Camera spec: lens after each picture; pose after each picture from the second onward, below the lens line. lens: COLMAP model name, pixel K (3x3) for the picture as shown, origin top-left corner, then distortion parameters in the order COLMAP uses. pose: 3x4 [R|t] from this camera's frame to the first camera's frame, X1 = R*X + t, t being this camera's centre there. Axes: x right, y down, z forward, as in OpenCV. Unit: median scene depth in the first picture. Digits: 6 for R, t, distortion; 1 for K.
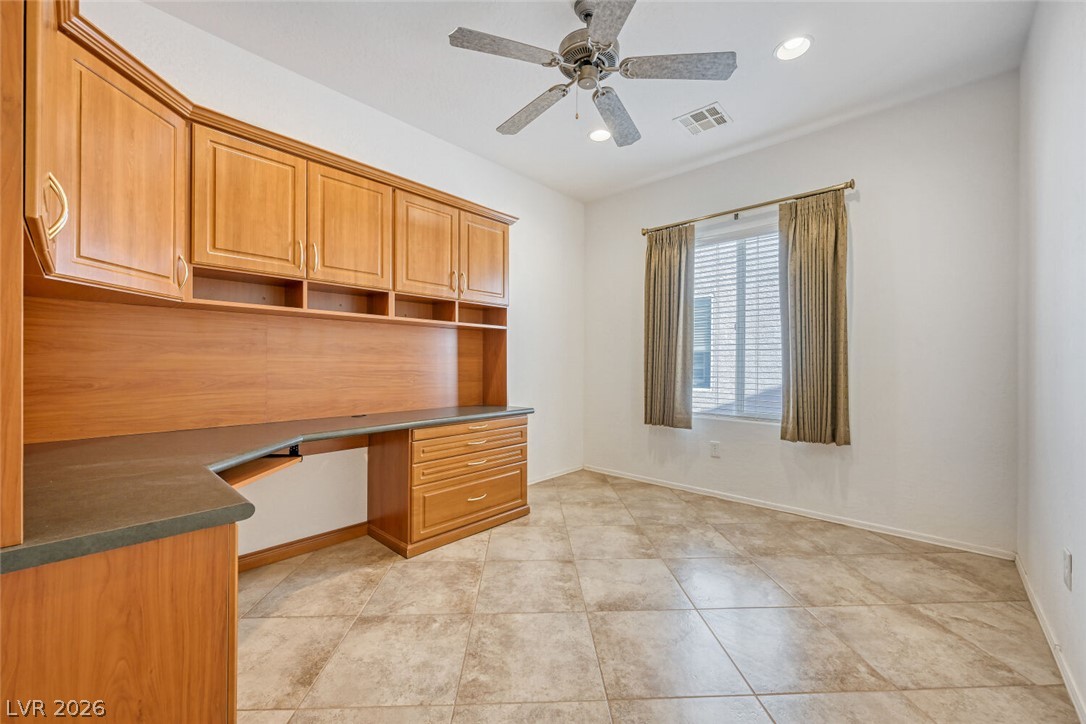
lens RADIAL K [[423.3, 0, 544.8], [0, 423.3, 361.3], [0, 0, 1]] dist [0.000116, -0.000083]
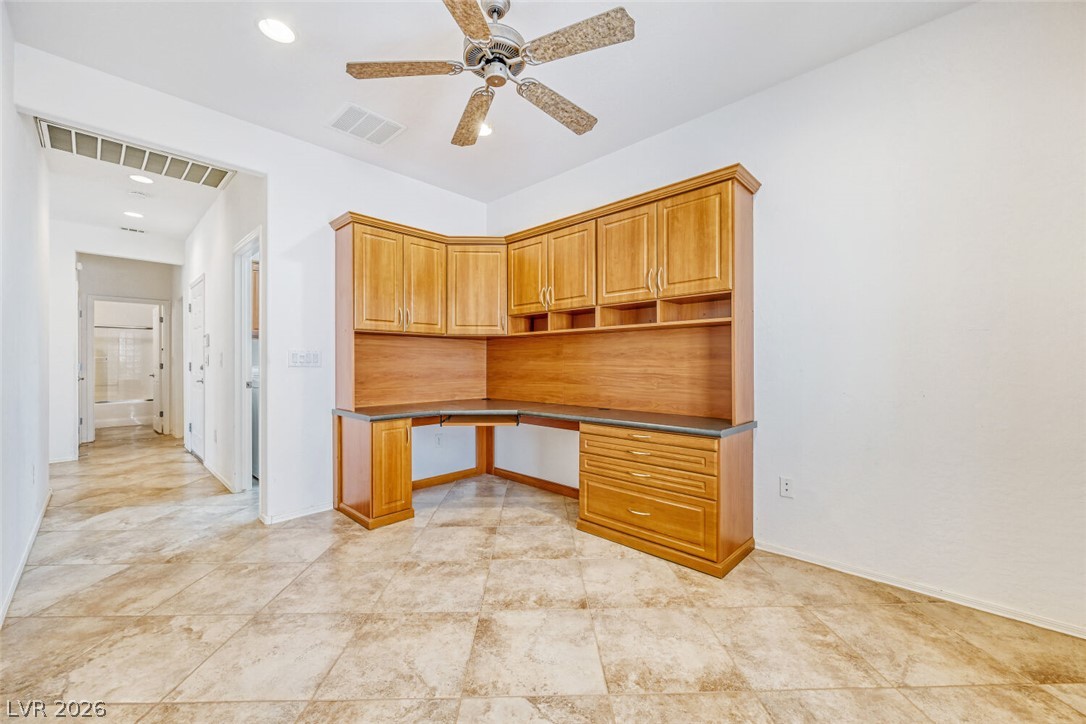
lens RADIAL K [[423.3, 0, 544.8], [0, 423.3, 361.3], [0, 0, 1]] dist [0.000116, -0.000083]
pose [[-0.013452, -0.011506, -0.999843, 0.836234], [0.004425, 0.999923, -0.011566, 0.003094], [0.999900, -0.004579, -0.013400, 0.877377]]
